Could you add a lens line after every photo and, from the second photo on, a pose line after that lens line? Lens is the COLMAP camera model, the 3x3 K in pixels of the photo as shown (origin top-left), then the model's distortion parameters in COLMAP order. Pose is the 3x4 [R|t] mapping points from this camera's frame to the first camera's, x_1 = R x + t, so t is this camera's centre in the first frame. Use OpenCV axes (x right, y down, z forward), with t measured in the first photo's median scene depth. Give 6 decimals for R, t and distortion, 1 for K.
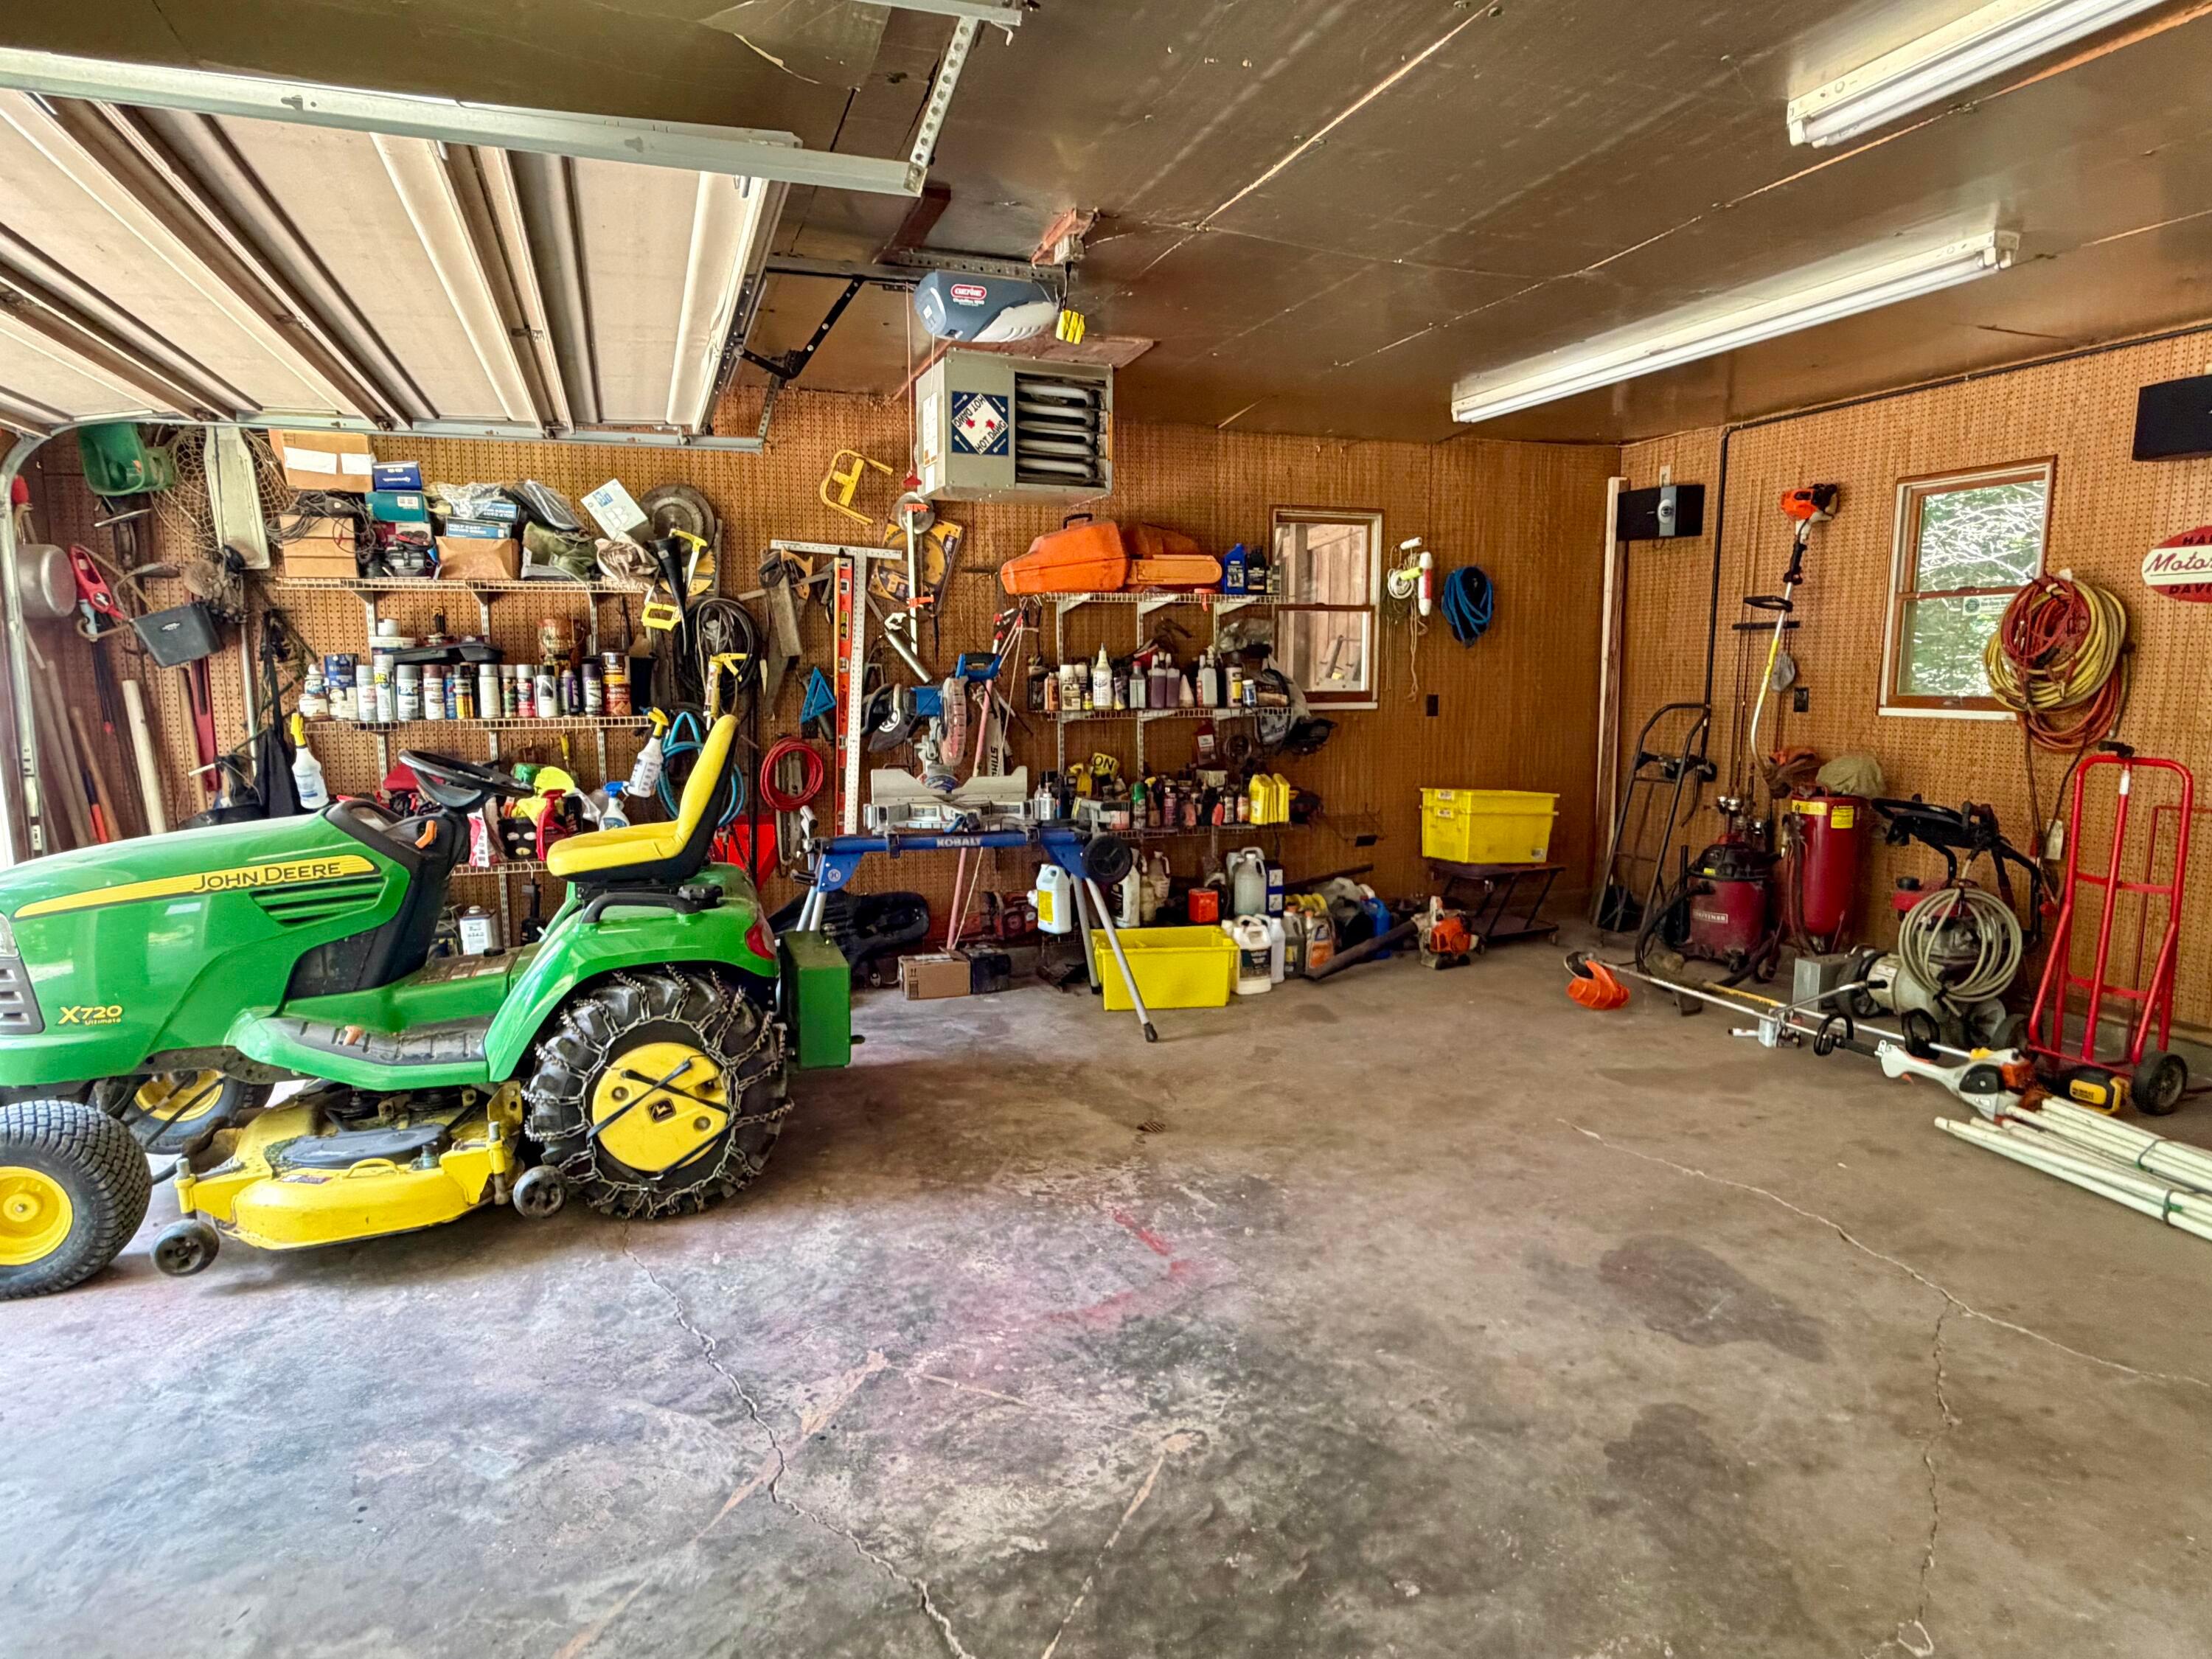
lens RADIAL K [[1245.6, 0, 1095.8], [0, 1245.6, 834.5], [0, 0, 1]] dist [0.001083, 0.000274]
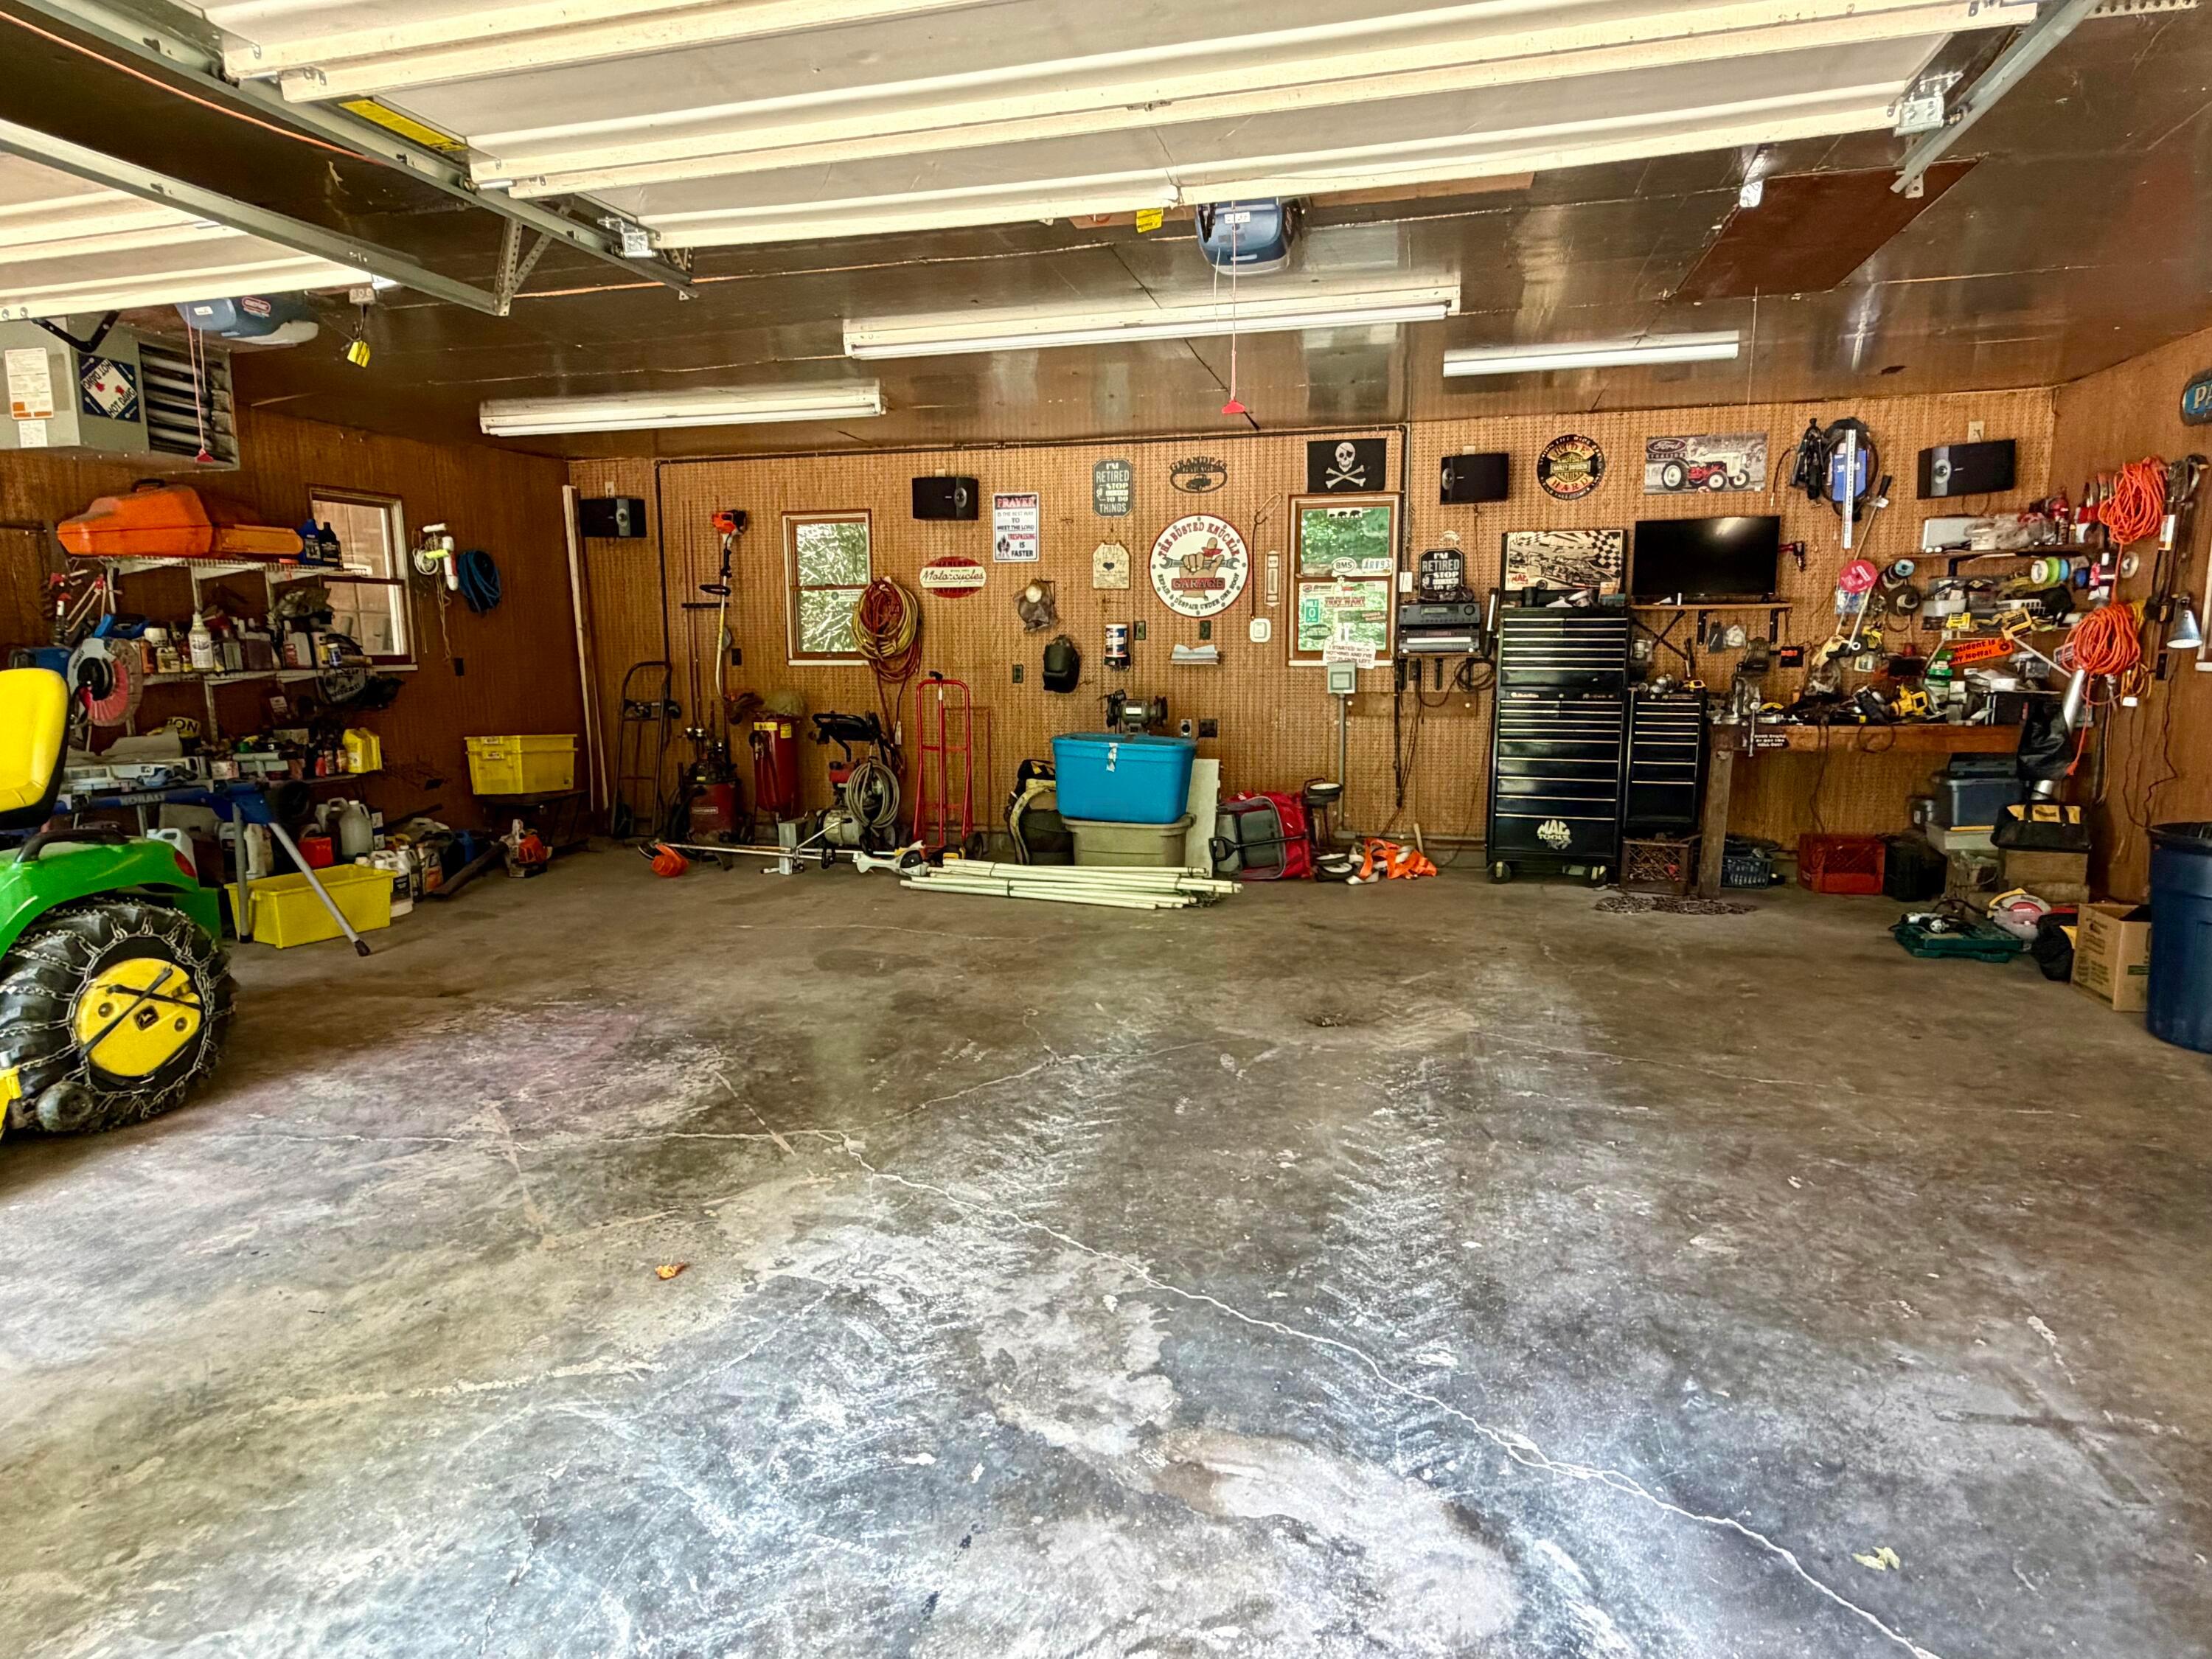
lens RADIAL K [[1245.6, 0, 1095.8], [0, 1245.6, 834.5], [0, 0, 1]] dist [0.001083, 0.000274]
pose [[0.575897, -0.125785, 0.807788, -0.493817], [0.113939, 0.990798, 0.073052, 0.049647], [-0.809543, 0.049968, 0.584930, -0.232071]]
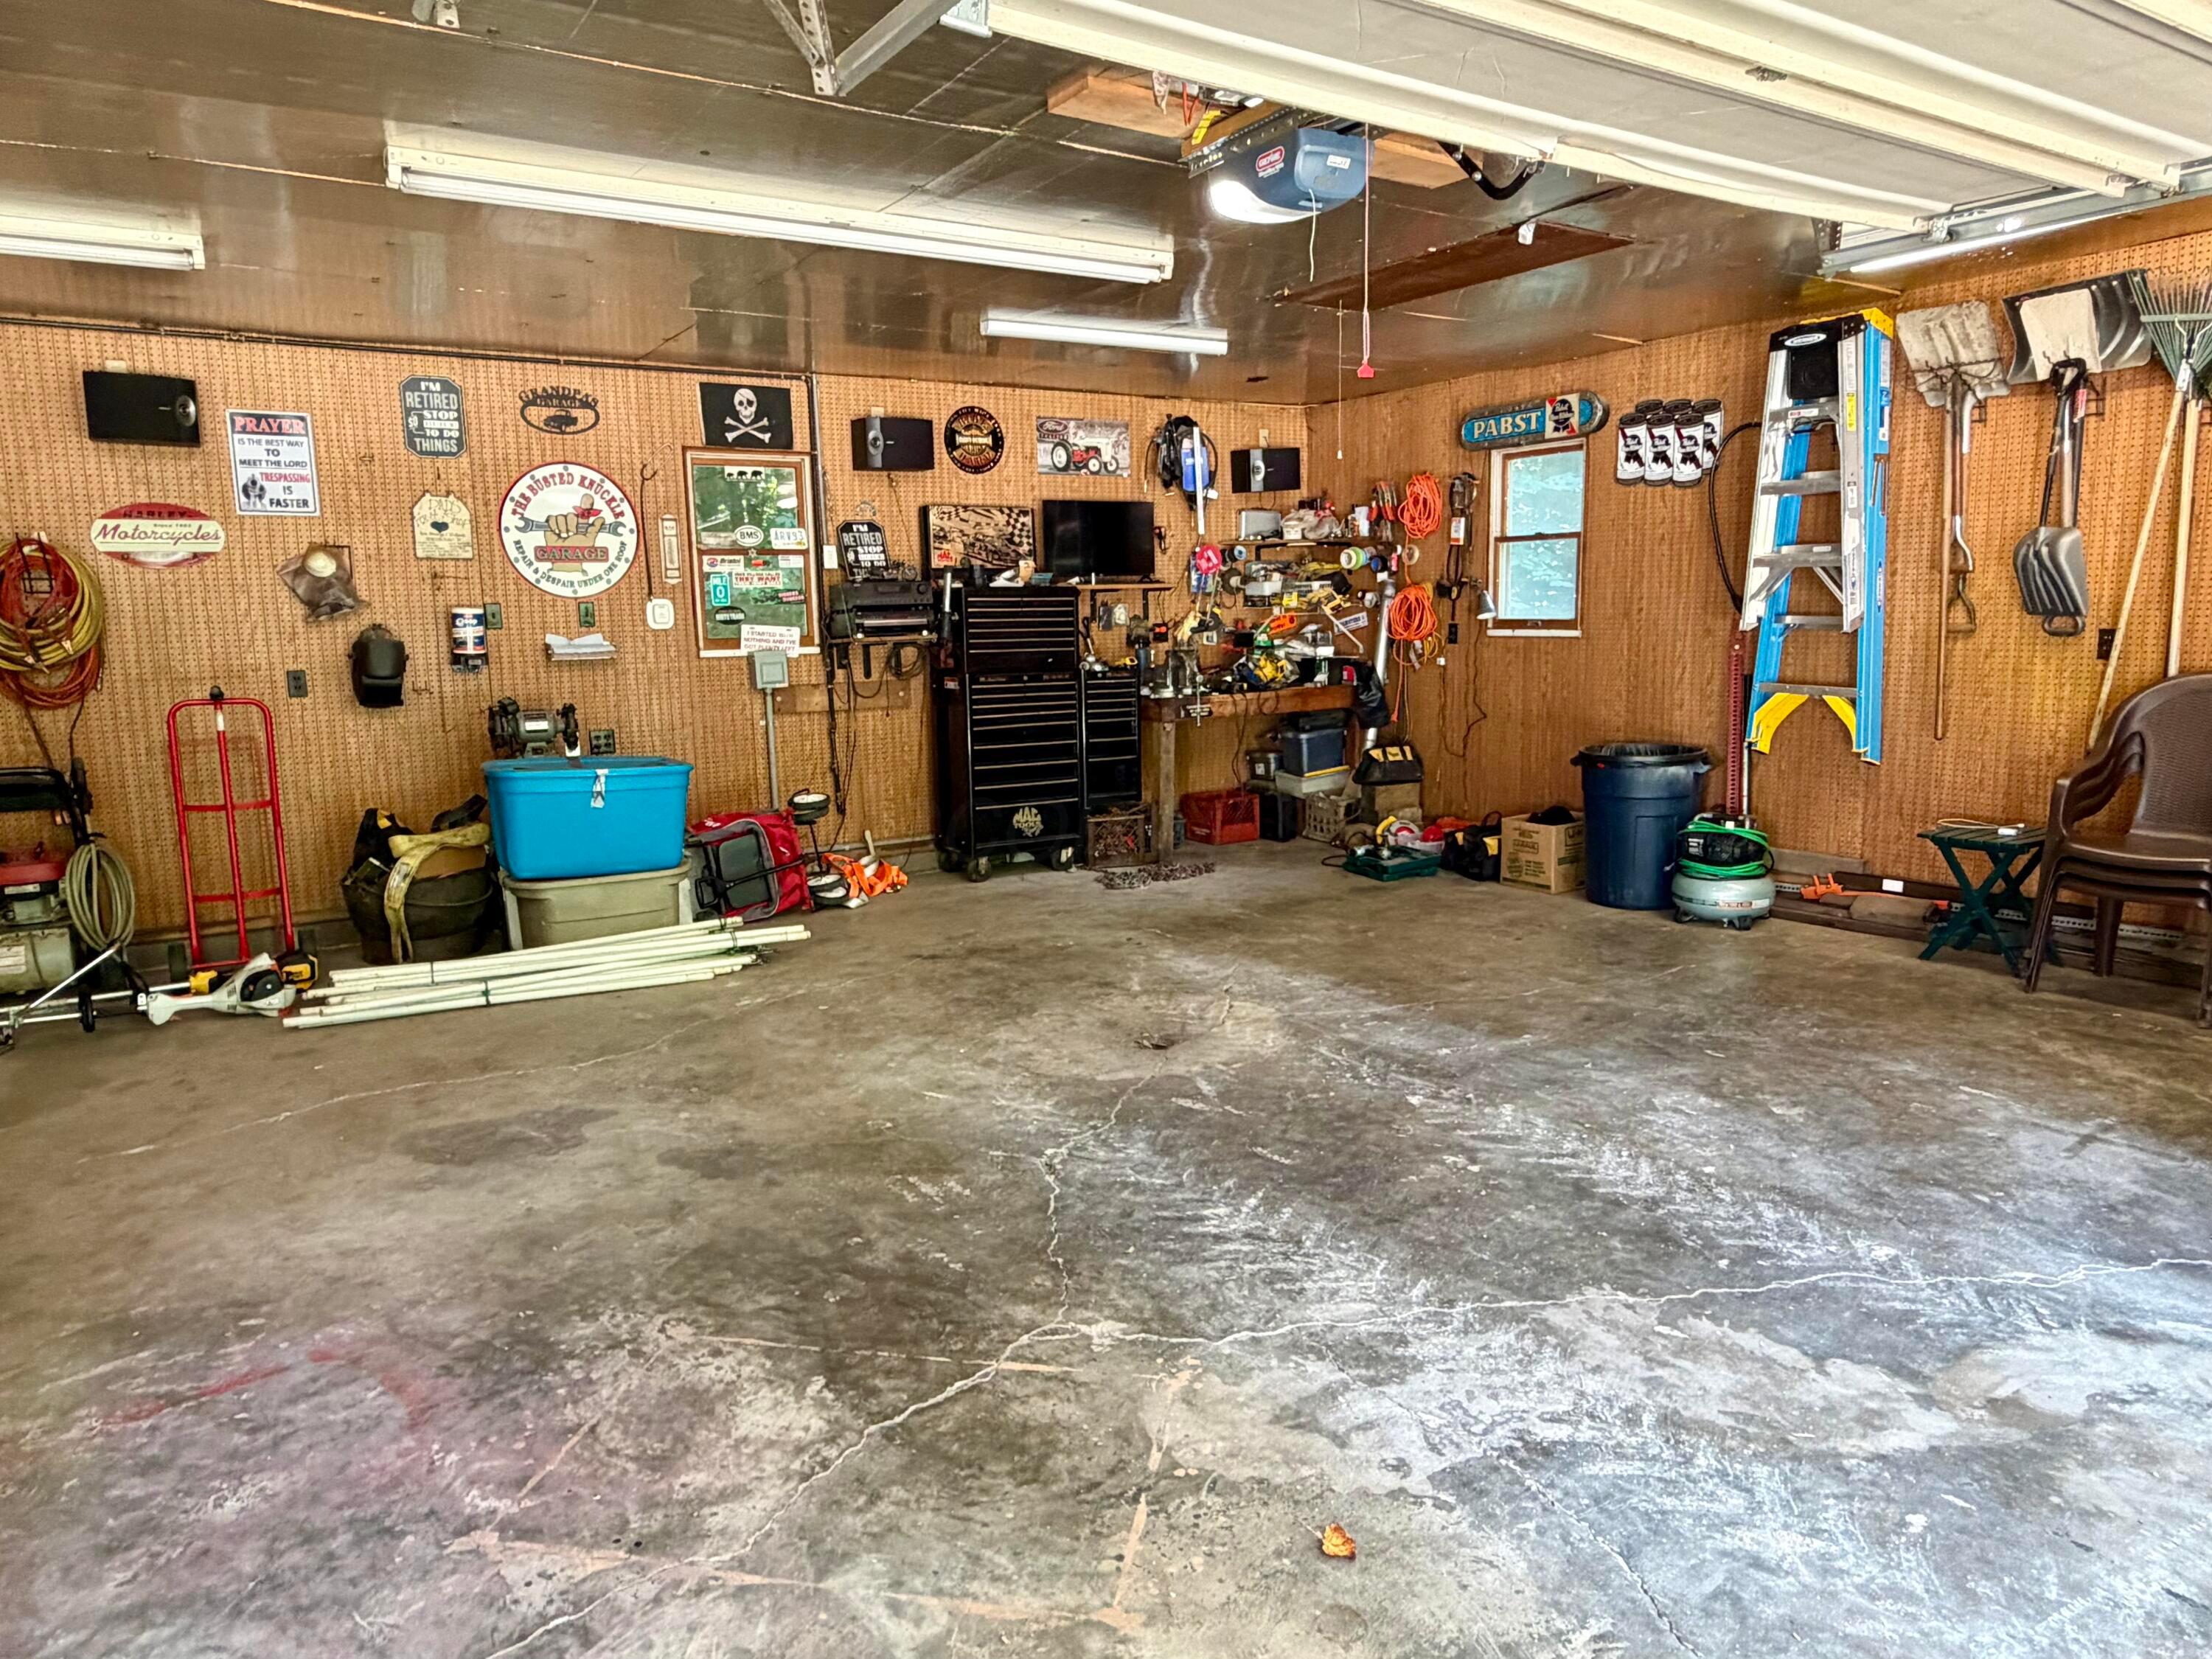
lens RADIAL K [[1406.8, 0, 1092.2], [0, 1406.8, 821.2], [0, 0, 1]] dist [-0.000422, 0.002281]
pose [[-0.208022, -0.141509, 0.967834, -0.555048], [0.151787, 0.972823, 0.174862, -0.048186], [-0.966275, 0.183280, -0.180890, 0.394540]]
